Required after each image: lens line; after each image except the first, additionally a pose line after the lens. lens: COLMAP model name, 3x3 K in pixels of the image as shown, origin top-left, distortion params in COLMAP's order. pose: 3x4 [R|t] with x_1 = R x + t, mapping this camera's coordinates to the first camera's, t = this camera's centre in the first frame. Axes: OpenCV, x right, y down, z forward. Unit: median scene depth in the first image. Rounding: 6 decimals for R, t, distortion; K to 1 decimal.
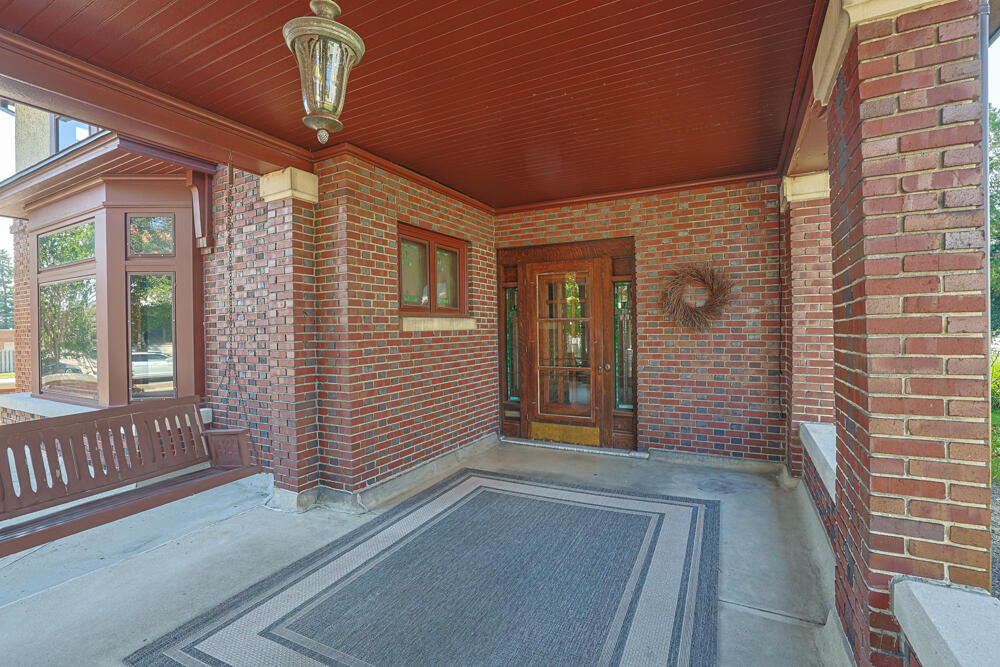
lens RADIAL K [[452.4, 0, 504.5], [0, 452.4, 333.8], [0, 0, 1]] dist [-0.046663, -0.000212]
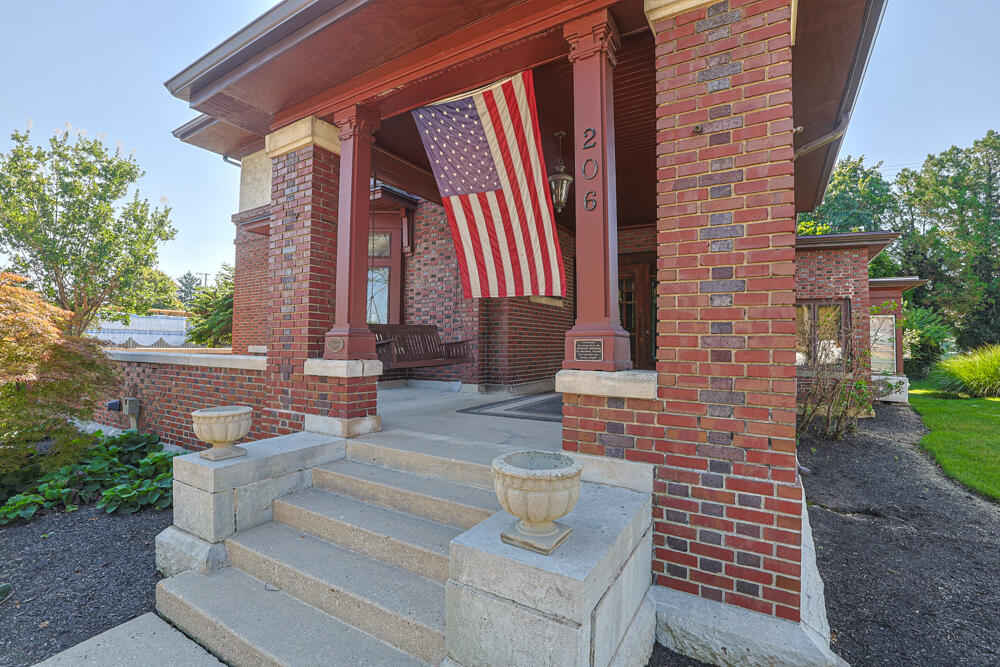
lens RADIAL K [[452.4, 0, 496.1], [0, 452.4, 330.1], [0, 0, 1]] dist [-0.046663, -0.000212]
pose [[0.997113, 0.017861, -0.073804, -0.217251], [-0.021012, 0.998890, -0.042146, 0.176923], [0.072969, 0.043575, 0.996382, -0.723311]]
